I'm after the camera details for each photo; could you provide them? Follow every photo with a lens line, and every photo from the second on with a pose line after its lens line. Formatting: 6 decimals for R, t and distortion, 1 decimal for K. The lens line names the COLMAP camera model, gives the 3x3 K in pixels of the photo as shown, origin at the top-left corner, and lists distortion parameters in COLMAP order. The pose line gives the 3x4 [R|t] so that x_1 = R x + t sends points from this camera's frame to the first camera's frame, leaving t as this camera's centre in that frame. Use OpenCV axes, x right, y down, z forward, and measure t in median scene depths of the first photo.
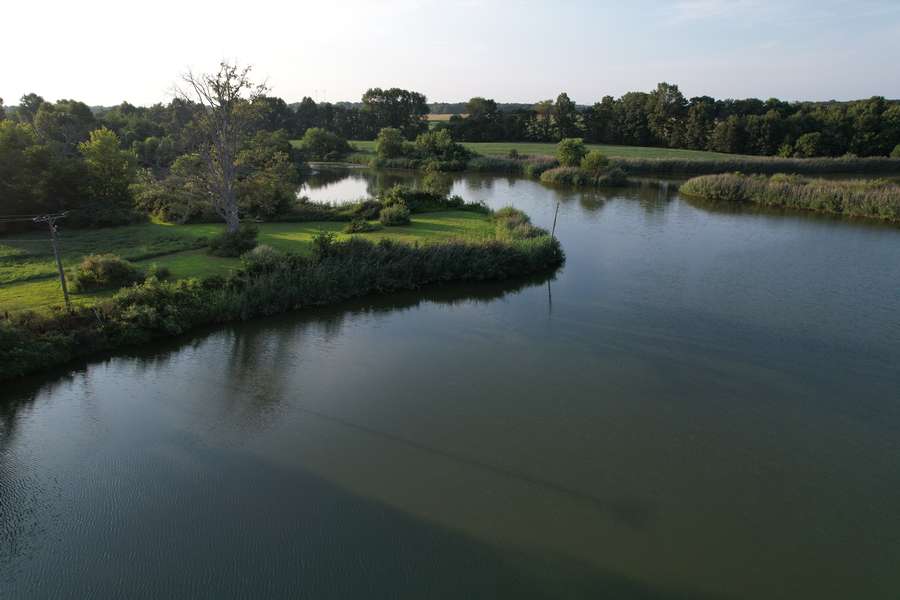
lens RADIAL K [[570.9, 0, 451.7], [0, 570.9, 302.2], [0, 0, 1]] dist [-0.065345, 0.057003]
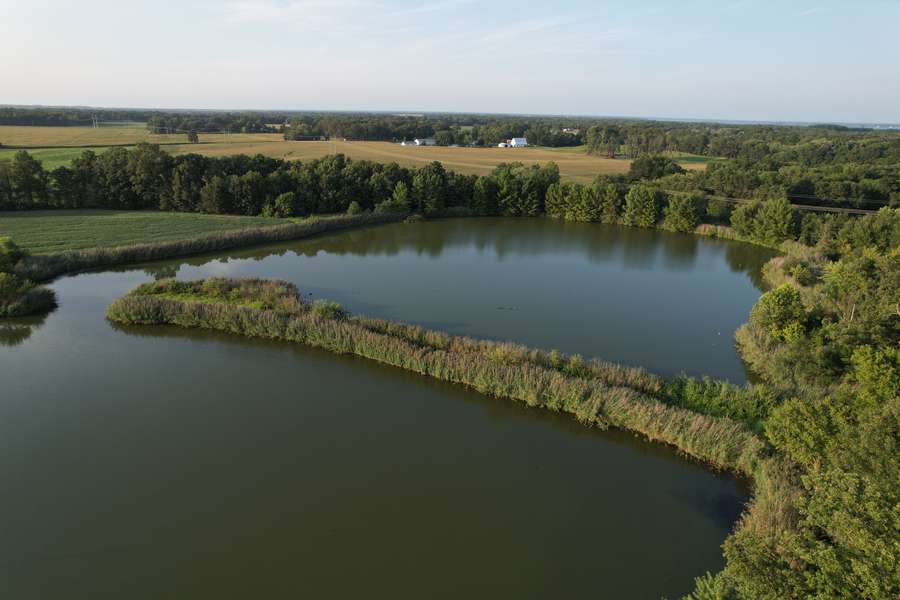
lens RADIAL K [[570.9, 0, 448.4], [0, 570.9, 299.5], [0, 0, 1]] dist [-0.065345, 0.057003]
pose [[0.776584, -0.187488, 0.601469, 0.184896], [0.186252, 0.980342, 0.065111, -0.111330], [-0.601853, 0.061460, 0.796238, -0.044498]]
